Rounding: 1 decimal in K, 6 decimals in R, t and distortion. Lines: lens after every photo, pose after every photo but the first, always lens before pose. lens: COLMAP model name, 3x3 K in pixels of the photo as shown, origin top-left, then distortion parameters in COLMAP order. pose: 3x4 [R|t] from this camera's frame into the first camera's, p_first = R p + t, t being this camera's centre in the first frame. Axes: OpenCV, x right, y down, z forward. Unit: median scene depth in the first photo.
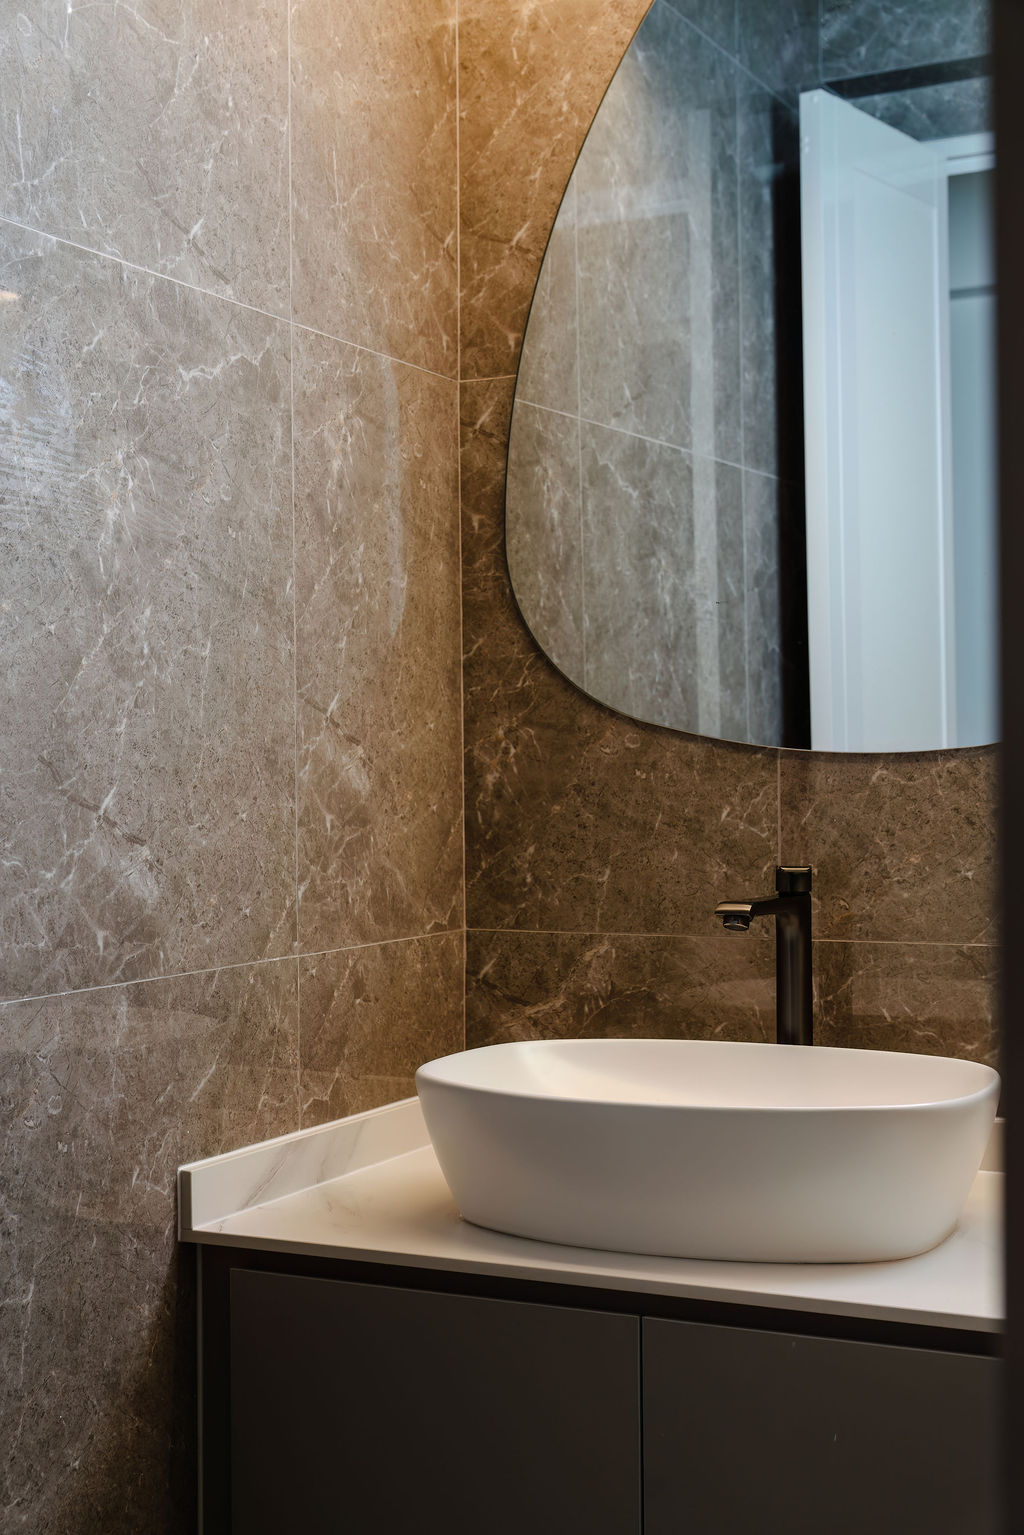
lens RADIAL K [[2015.3, 0, 514.6], [0, 2015.3, 768.0], [0, 0, 1]] dist [0.014863, 0.000000]
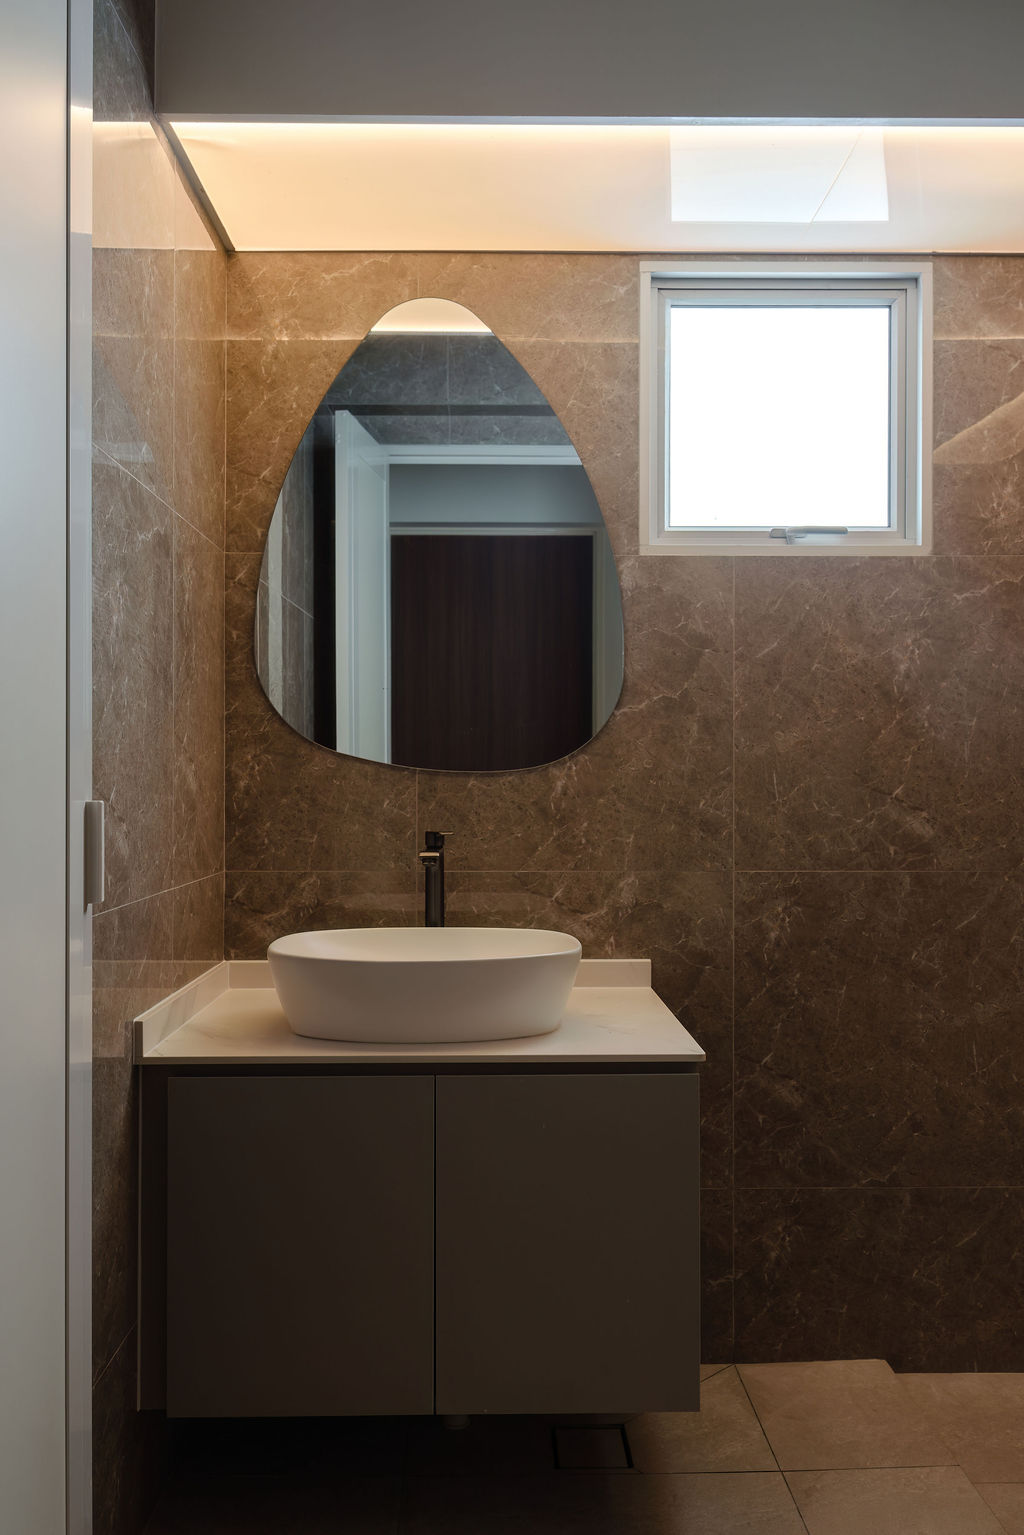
lens RADIAL K [[1130.2, 0, 516.4], [0, 1130.2, 764.4], [0, 0, 1]] dist [-0.003201, 0.004732]
pose [[0.882000, 0.017548, 0.470923, -0.266644], [-0.010475, 0.999790, -0.017636, 0.003435], [-0.471133, 0.010621, 0.881998, 0.035205]]
